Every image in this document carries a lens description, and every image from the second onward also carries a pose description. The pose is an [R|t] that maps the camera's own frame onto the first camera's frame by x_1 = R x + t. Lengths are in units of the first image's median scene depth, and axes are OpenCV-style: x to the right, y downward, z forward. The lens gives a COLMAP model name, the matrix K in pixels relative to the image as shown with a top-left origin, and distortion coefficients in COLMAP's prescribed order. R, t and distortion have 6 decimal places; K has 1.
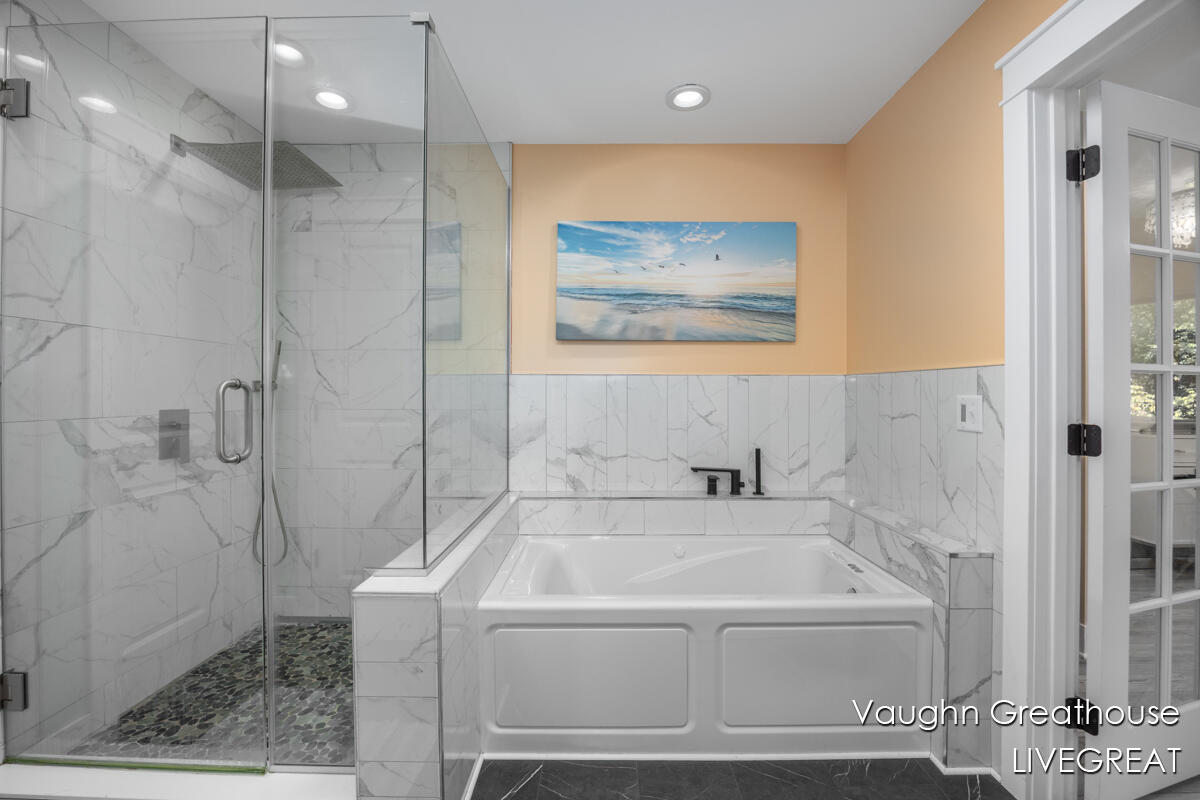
lens RADIAL K [[520.2, 0, 600.1], [0, 520.2, 392.7], [0, 0, 1]] dist [-0.012026, -0.000306]
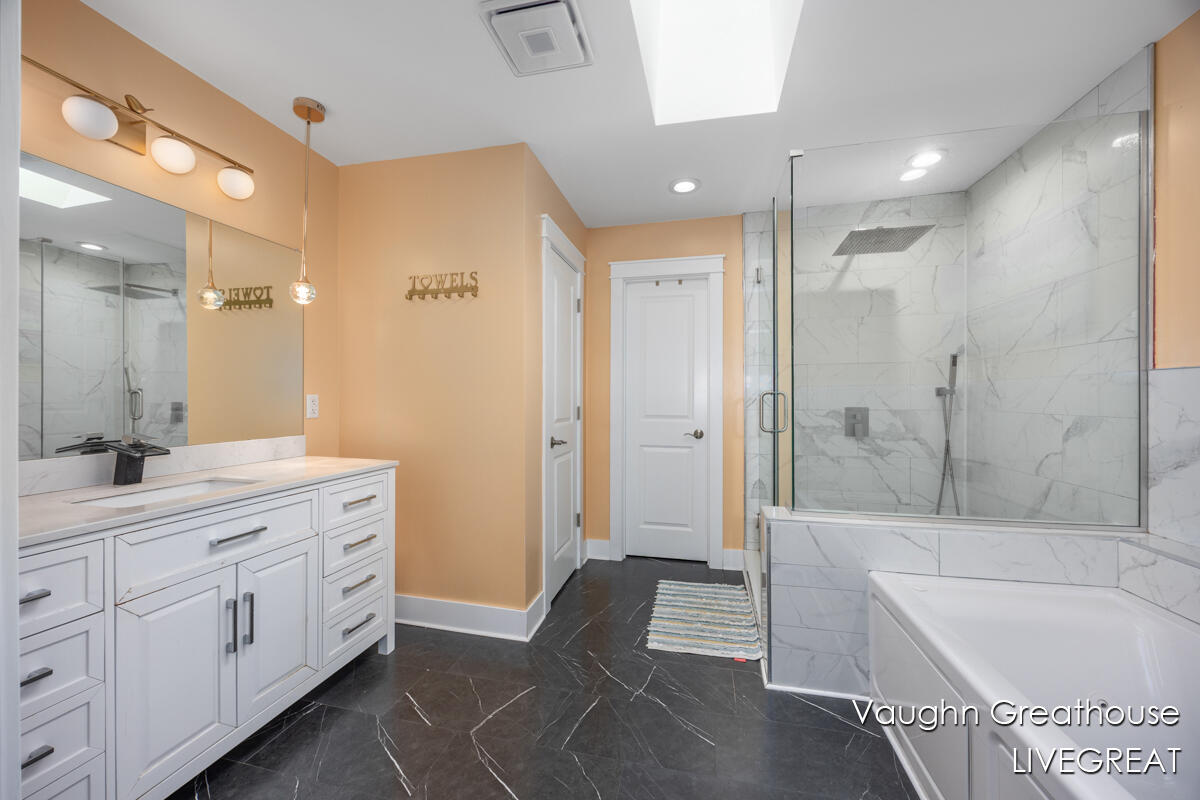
lens RADIAL K [[454.6, 0, 604.1], [0, 454.6, 395.4], [0, 0, 1]] dist [-0.002920, 0.000114]
pose [[-0.206815, -0.005809, -0.978363, 0.876209], [0.004892, 0.999964, -0.006971, 0.000861], [0.978368, -0.006228, -0.206779, 0.582752]]
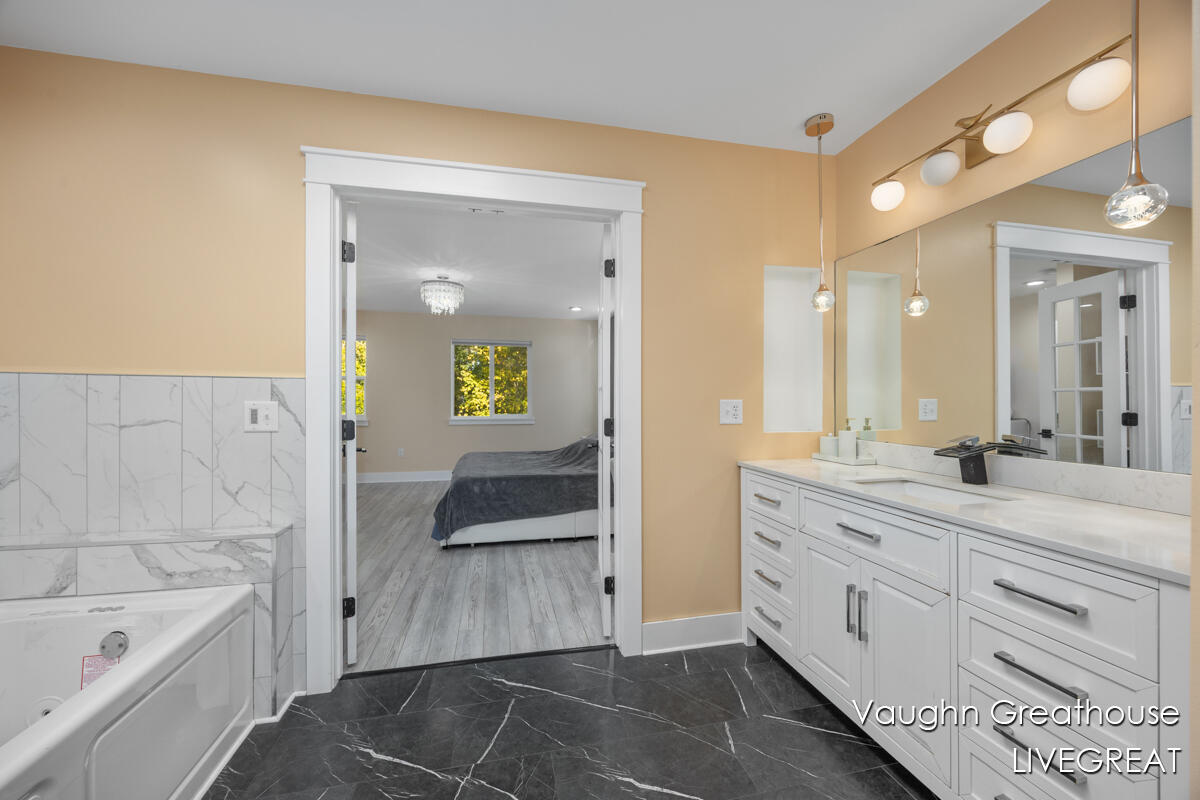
lens RADIAL K [[454.6, 0, 605.4], [0, 454.6, 399.5], [0, 0, 1]] dist [-0.002920, 0.000114]
pose [[-0.243168, 0.005349, 0.969970, -0.457386], [-0.006795, 0.999951, -0.007218, 0.003054], [-0.969960, -0.008346, -0.243119, 0.454667]]
